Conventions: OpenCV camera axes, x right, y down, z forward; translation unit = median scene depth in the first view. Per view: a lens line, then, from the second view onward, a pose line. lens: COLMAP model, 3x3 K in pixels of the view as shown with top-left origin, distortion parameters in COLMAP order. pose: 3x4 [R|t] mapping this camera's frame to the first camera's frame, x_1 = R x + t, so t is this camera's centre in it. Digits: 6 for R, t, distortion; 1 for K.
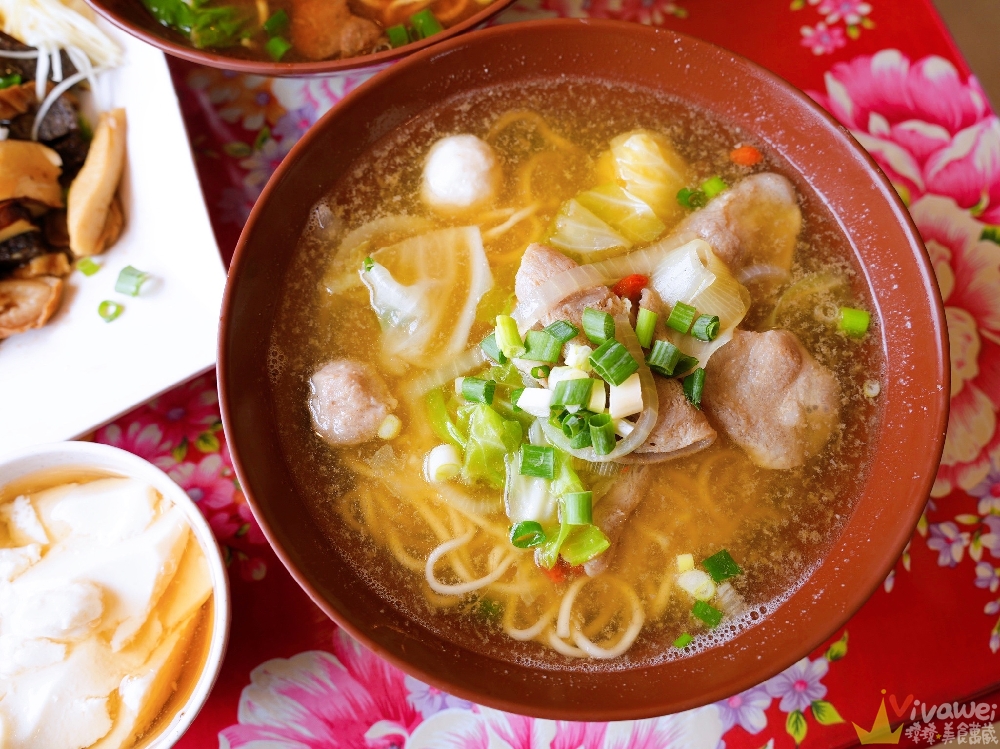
lens RADIAL K [[915.5, 0, 500.0], [0, 915.5, 374.5], [0, 0, 1]] dist [-0.098912, 0.081838]
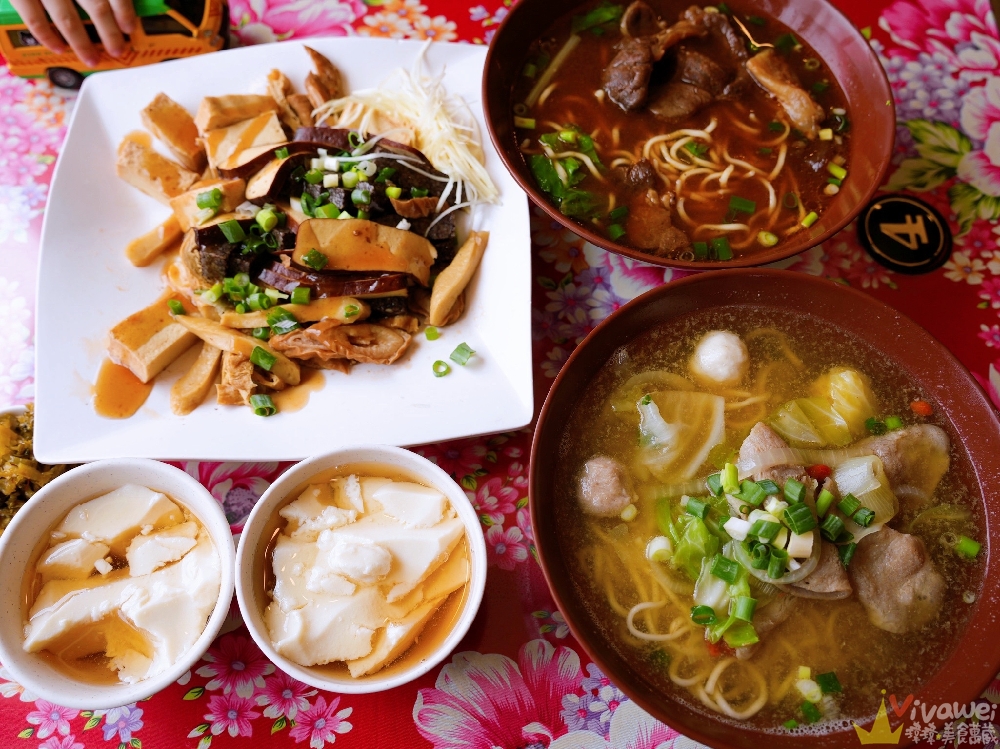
lens RADIAL K [[915.5, 0, 500.0], [0, 915.5, 374.5], [0, 0, 1]] dist [-0.098912, 0.081838]
pose [[0.944140, 0.310204, -0.111233, -0.219731], [-0.322722, 0.938658, -0.121541, 0.092939], [0.066707, 0.150649, 0.986334, -0.448834]]
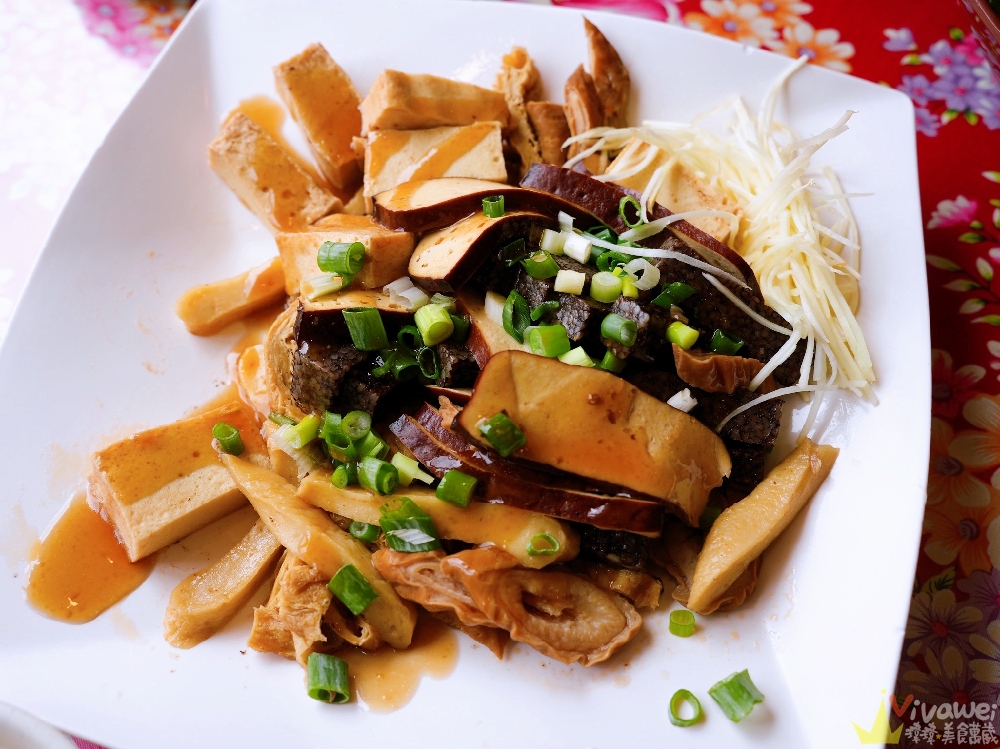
lens RADIAL K [[1050.6, 0, 500.0], [0, 1050.6, 374.5], [0, 0, 1]] dist [0.004155, -0.001811]
pose [[0.798187, 0.538471, -0.270087, -0.546932], [-0.577783, 0.811184, -0.090264, -0.145007], [0.170485, 0.228099, 0.958596, 0.175152]]
